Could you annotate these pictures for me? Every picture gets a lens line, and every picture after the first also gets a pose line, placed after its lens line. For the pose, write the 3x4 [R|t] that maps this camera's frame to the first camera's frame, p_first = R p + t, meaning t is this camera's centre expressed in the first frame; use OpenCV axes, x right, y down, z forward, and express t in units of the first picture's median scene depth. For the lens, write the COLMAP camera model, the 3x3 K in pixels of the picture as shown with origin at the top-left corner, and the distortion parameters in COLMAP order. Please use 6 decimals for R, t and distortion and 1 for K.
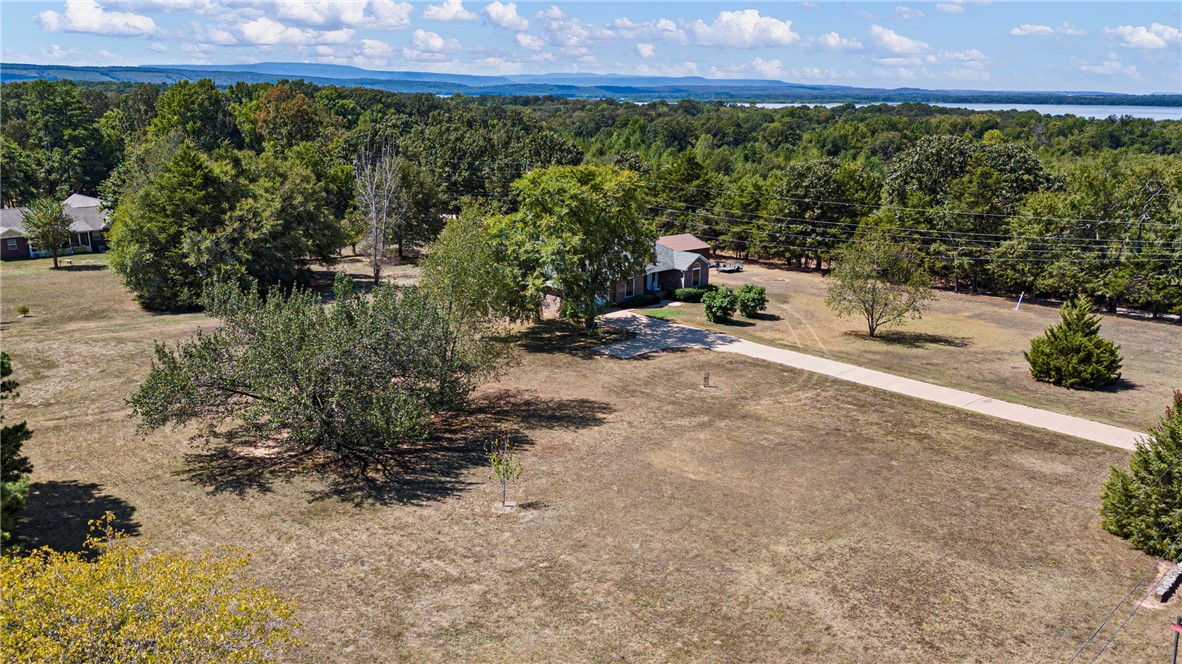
lens RADIAL K [[889.3, 0, 591.0], [0, 889.3, 332.0], [0, 0, 1]] dist [0.053822, -0.066537]
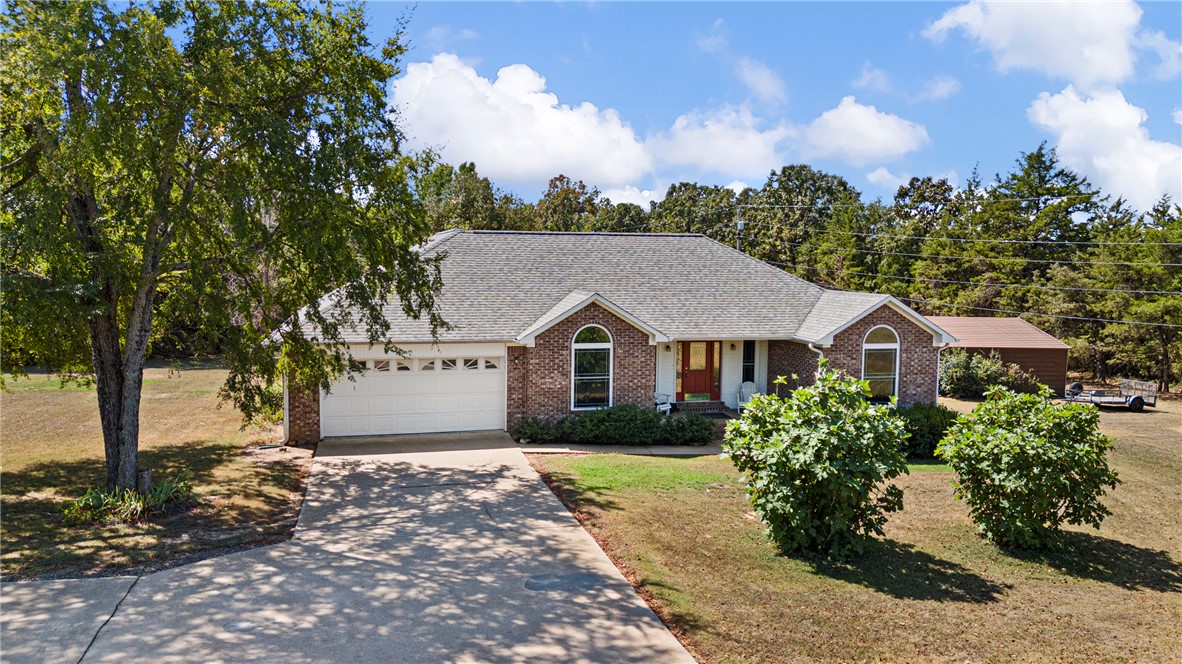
lens RADIAL K [[889.3, 0, 591.0], [0, 889.3, 332.0], [0, 0, 1]] dist [0.053822, -0.066537]
pose [[0.881145, 0.047633, -0.470440, 0.171307], [-0.127922, 0.981826, -0.140189, -0.021712], [0.455213, 0.183707, 0.871225, 0.690014]]
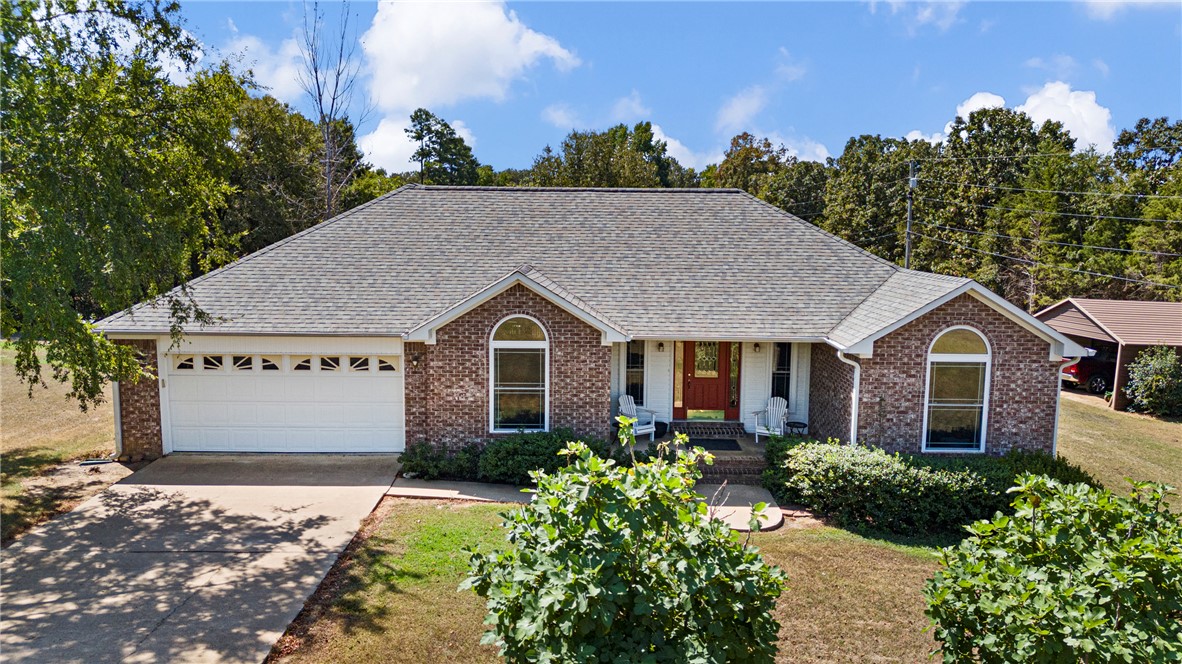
lens RADIAL K [[889.3, 0, 591.0], [0, 889.3, 332.0], [0, 0, 1]] dist [0.053822, -0.066537]
pose [[0.742037, 0.090865, -0.664172, 0.185295], [-0.178249, 0.981848, -0.064821, -0.049288], [0.646226, 0.166488, 0.744764, 0.794954]]
